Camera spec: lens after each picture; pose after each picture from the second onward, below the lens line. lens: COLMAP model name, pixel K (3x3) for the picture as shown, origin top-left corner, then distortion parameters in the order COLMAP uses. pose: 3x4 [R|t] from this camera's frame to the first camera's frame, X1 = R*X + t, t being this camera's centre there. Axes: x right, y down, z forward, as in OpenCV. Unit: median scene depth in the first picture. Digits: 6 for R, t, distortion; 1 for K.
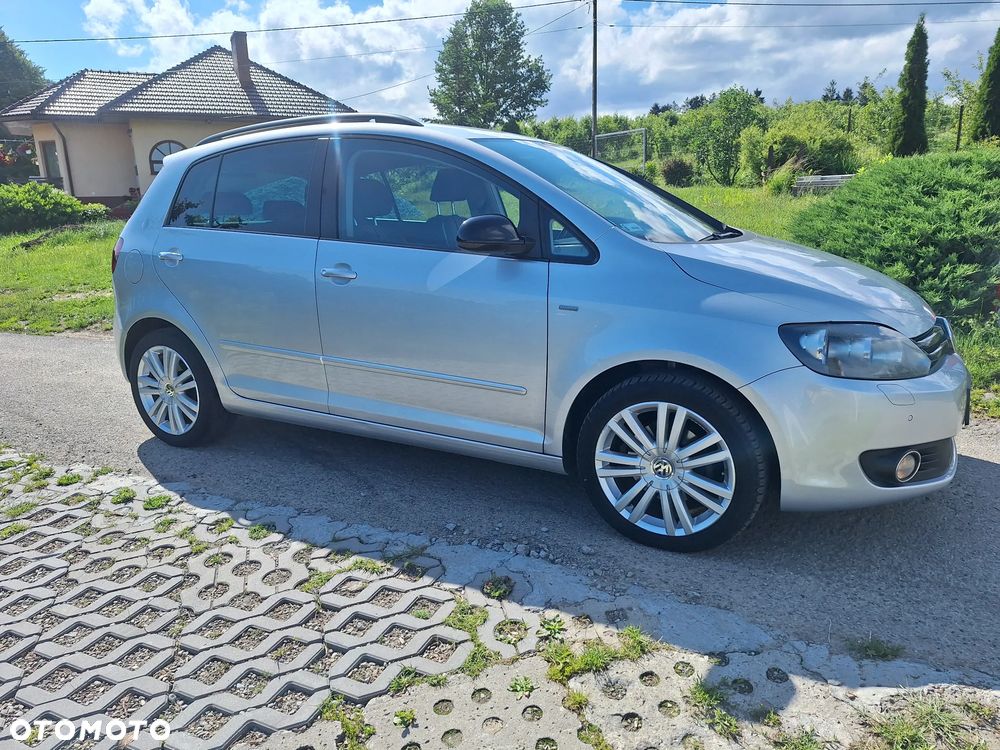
lens RADIAL K [[728.7, 0, 500.0], [0, 728.7, 375.0], [0, 0, 1]] dist [0.018766, -0.001347]
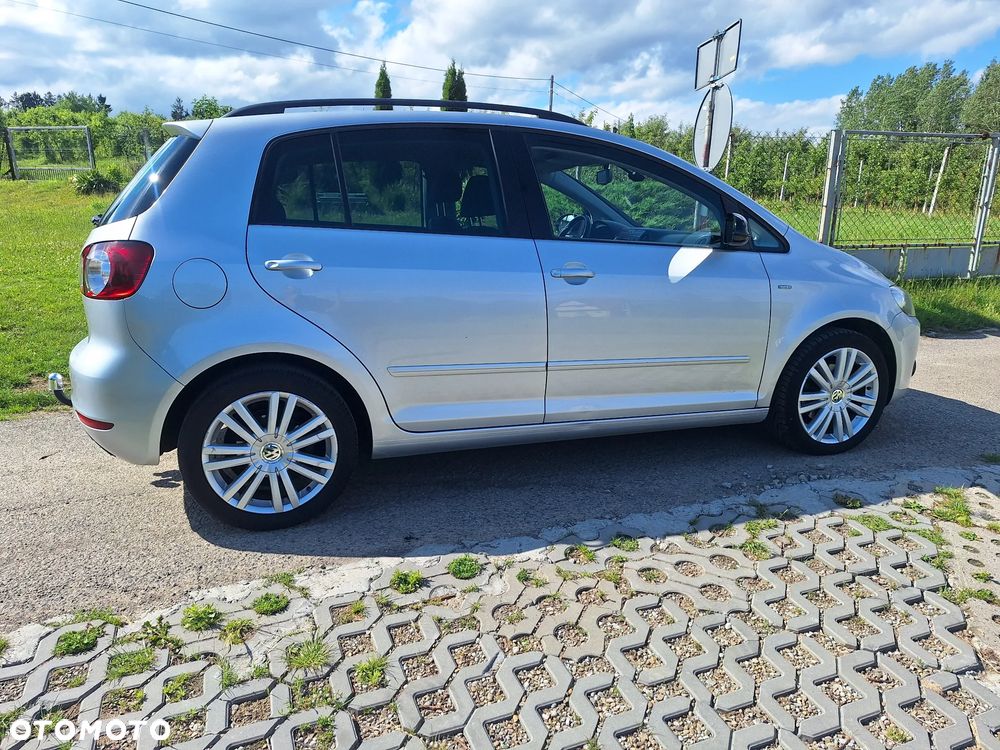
lens RADIAL K [[726.0, 0, 500.0], [0, 726.0, 375.0], [0, 0, 1]] dist [0.007557, -0.010035]
pose [[0.657932, -0.142089, 0.739551, -1.085597], [0.154321, 0.986637, 0.052272, -0.075207], [-0.737096, 0.079736, 0.671068, 0.463948]]
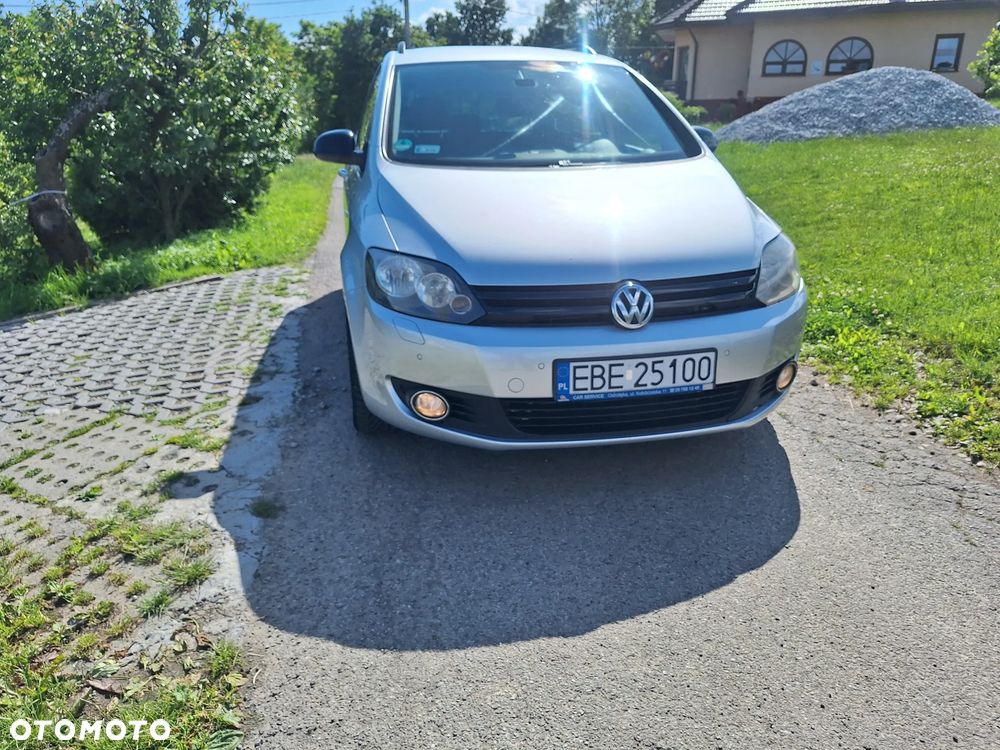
lens RADIAL K [[726.0, 0, 500.0], [0, 726.0, 375.0], [0, 0, 1]] dist [0.007557, -0.010035]
pose [[0.654688, 0.277137, -0.703263, 1.103093], [-0.183609, 0.960806, 0.207701, -0.128722], [0.733261, -0.006854, 0.679913, 0.301937]]
